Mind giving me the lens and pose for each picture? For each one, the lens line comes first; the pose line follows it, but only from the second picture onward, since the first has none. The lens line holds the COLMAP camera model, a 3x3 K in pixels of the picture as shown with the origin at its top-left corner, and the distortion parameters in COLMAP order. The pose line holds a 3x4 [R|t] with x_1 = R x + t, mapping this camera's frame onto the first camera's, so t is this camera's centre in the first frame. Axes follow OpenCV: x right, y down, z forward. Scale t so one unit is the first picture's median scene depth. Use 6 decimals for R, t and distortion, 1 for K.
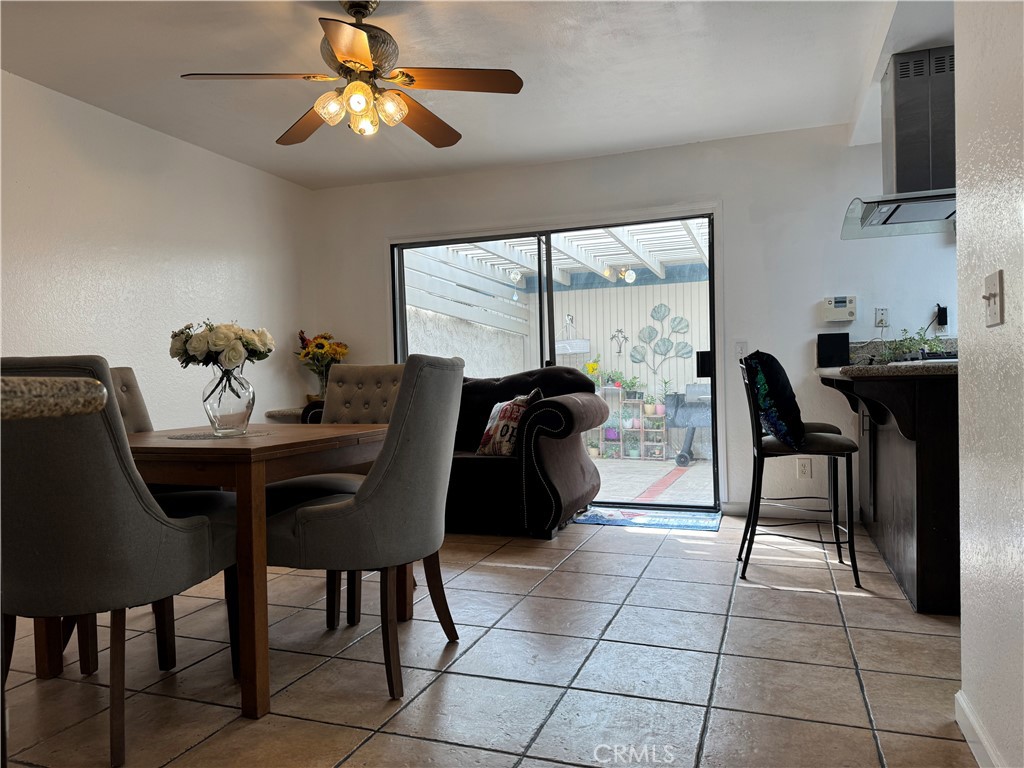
lens RADIAL K [[712.3, 0, 512.0], [0, 712.3, 384.0], [0, 0, 1]] dist [0.000120, -0.000951]
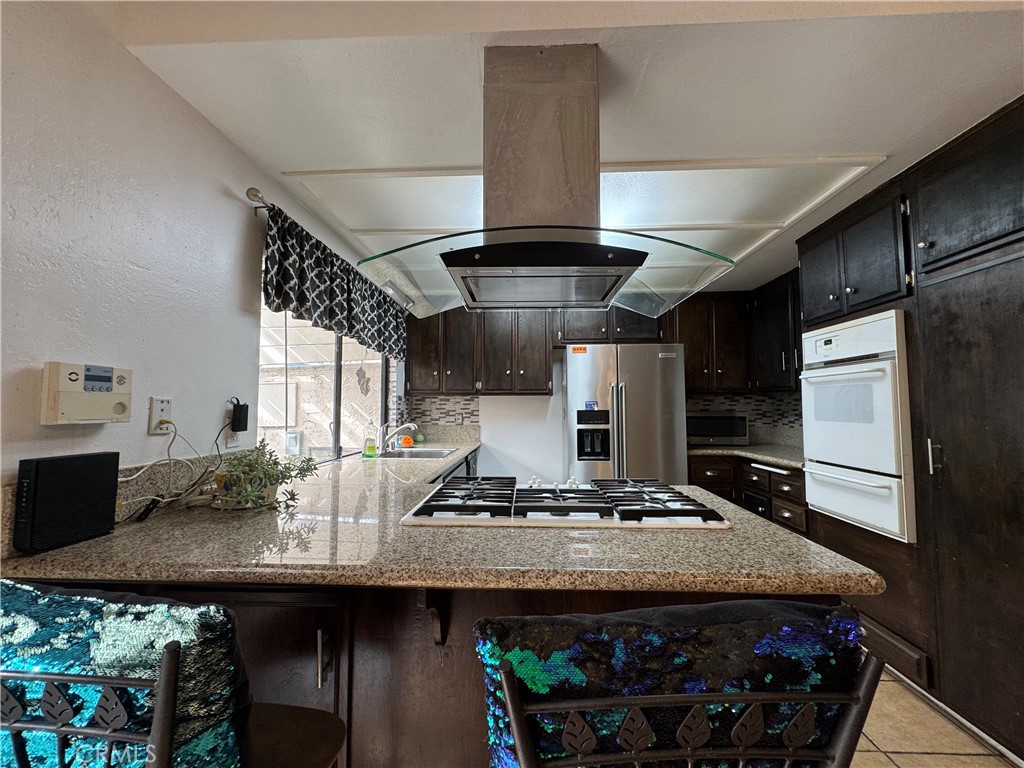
lens RADIAL K [[407.4, 0, 512.0], [0, 407.4, 384.0], [0, 0, 1]] dist [-0.000982, -0.000248]
pose [[-0.303197, 0.076919, 0.949818, 0.182410], [0.017047, 0.997015, -0.075300, -0.102070], [-0.952775, -0.006639, -0.303604, 0.957132]]
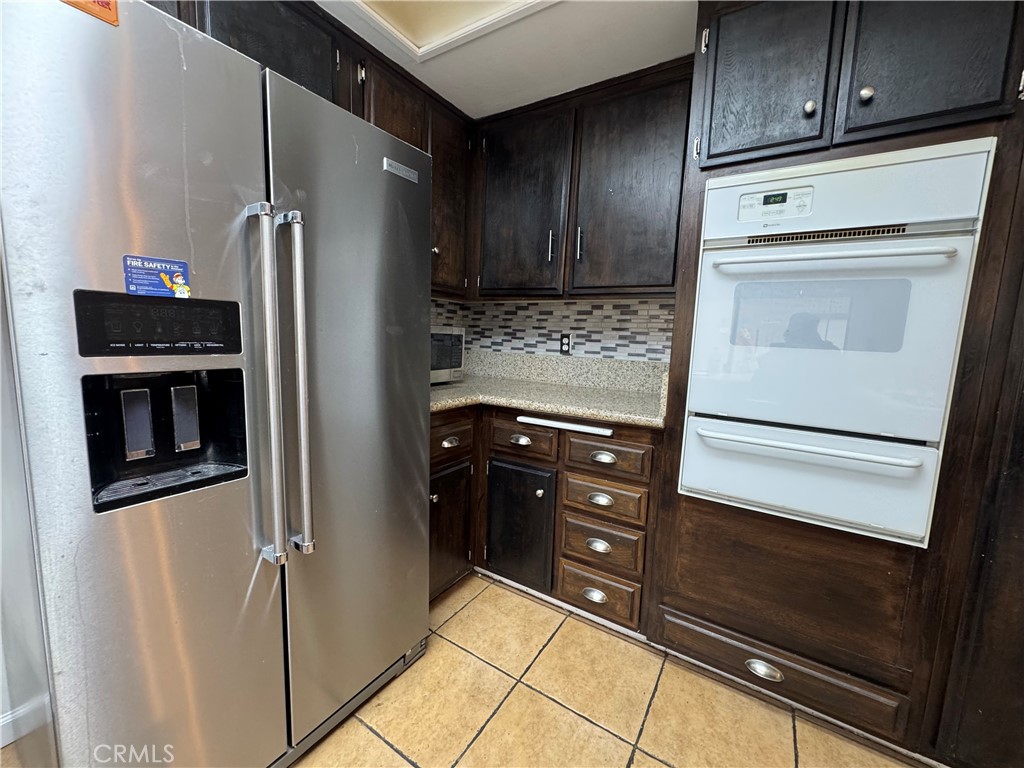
lens RADIAL K [[407.4, 0, 512.0], [0, 407.4, 384.0], [0, 0, 1]] dist [-0.000982, -0.000248]
pose [[-0.978447, -0.040819, 0.202422, 0.713482], [-0.015268, 0.991885, 0.126215, -0.093764], [-0.205931, 0.120404, -0.971131, 0.714688]]
